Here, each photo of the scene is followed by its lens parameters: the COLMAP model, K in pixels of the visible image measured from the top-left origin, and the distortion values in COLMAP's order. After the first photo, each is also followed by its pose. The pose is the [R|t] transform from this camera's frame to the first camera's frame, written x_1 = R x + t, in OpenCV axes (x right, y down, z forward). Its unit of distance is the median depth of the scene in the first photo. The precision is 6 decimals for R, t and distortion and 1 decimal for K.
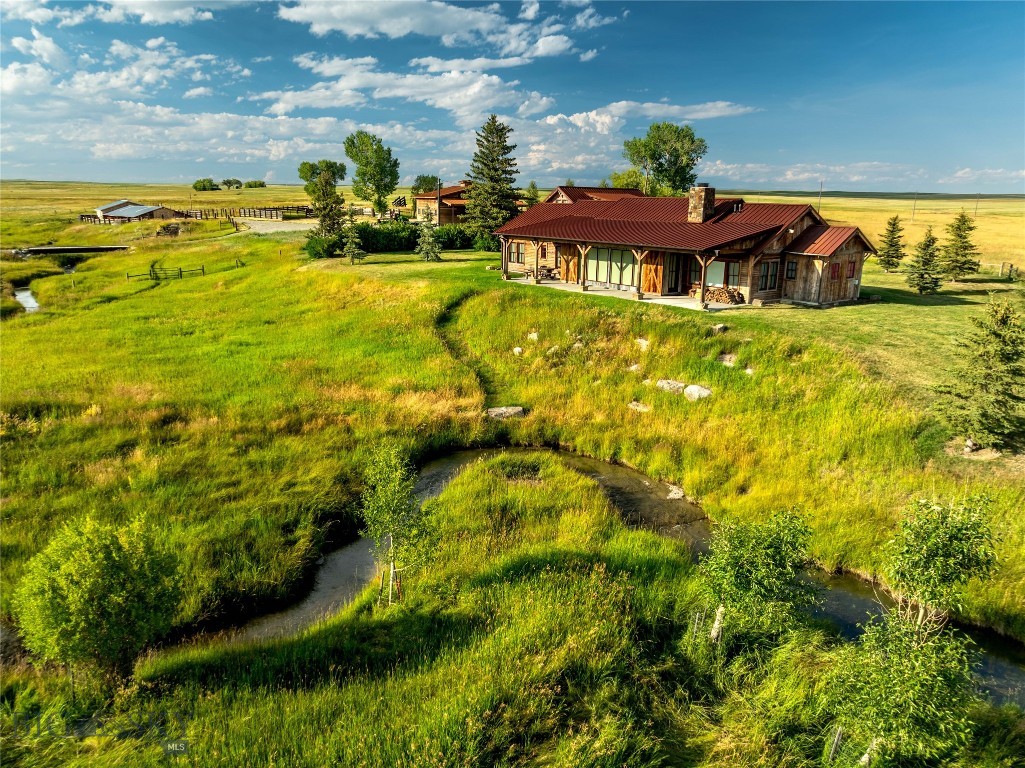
lens RADIAL K [[723.2, 0, 493.3], [0, 723.2, 371.9], [0, 0, 1]] dist [-0.063746, 0.037491]
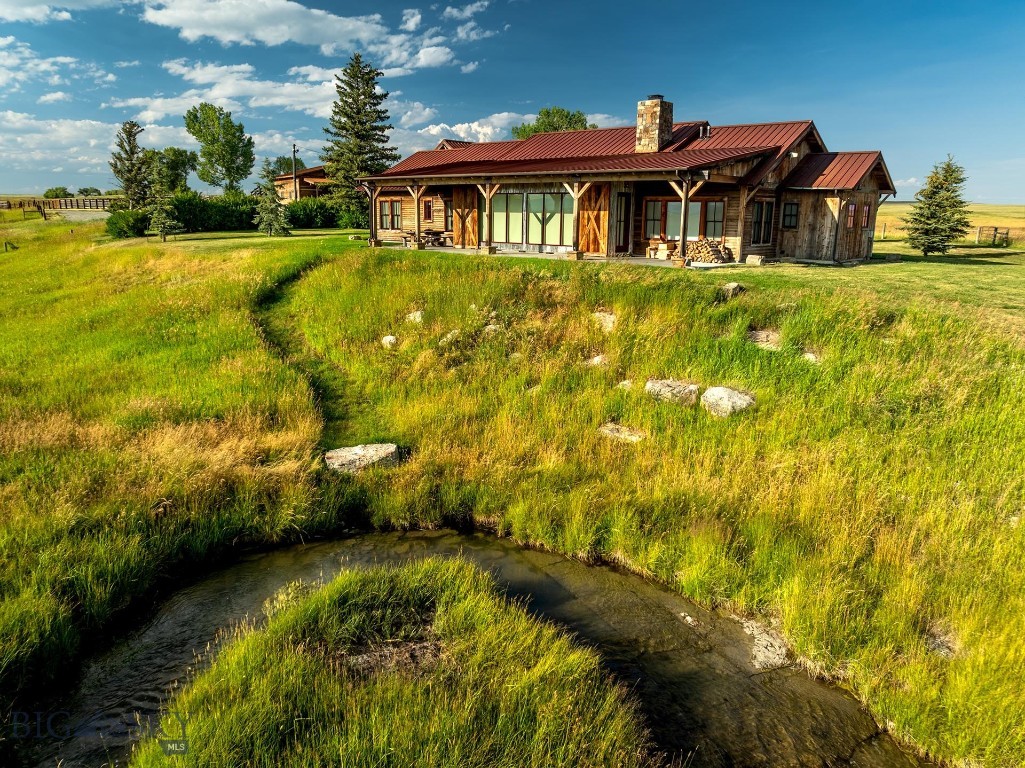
lens RADIAL K [[723.2, 0, 498.0], [0, 723.2, 371.2], [0, 0, 1]] dist [-0.063746, 0.037491]
pose [[0.987254, -0.038467, 0.154437, 0.024738], [0.040856, 0.999089, -0.012320, 0.004700], [-0.153822, 0.018473, 0.987926, 0.350533]]
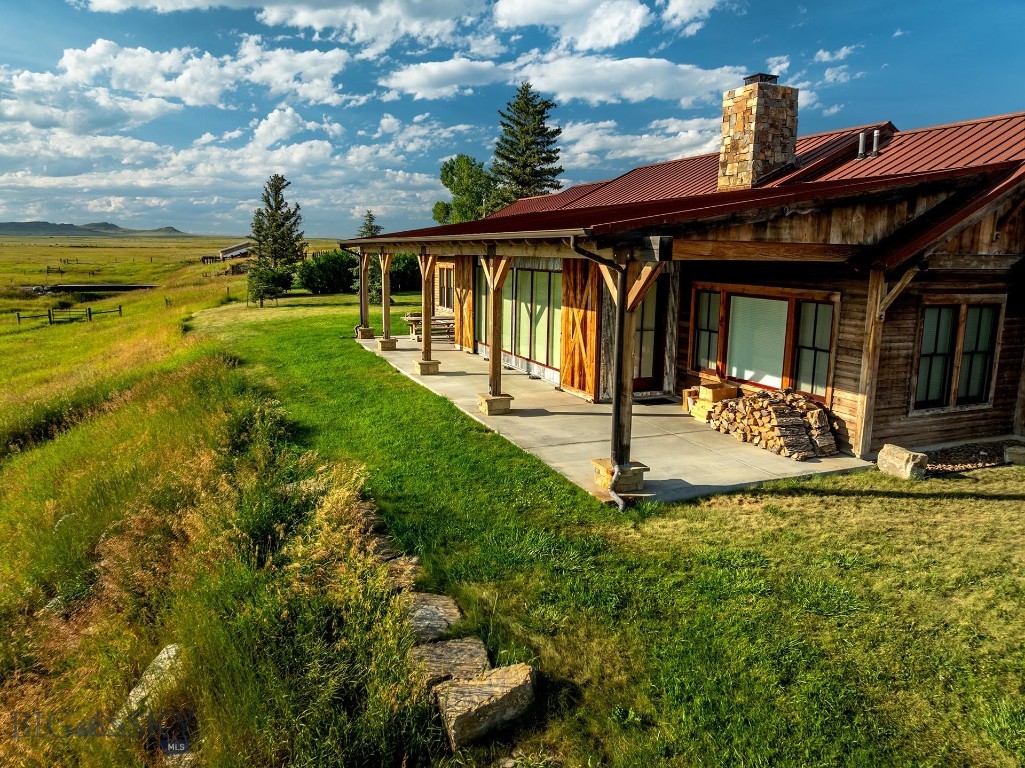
lens RADIAL K [[723.2, 0, 513.4], [0, 723.2, 362.1], [0, 0, 1]] dist [-0.063746, 0.037491]
pose [[0.958466, 0.042602, -0.282009, 0.284147], [-0.068297, 0.994296, -0.081918, -0.093078], [0.276910, 0.097776, 0.955908, 0.663226]]
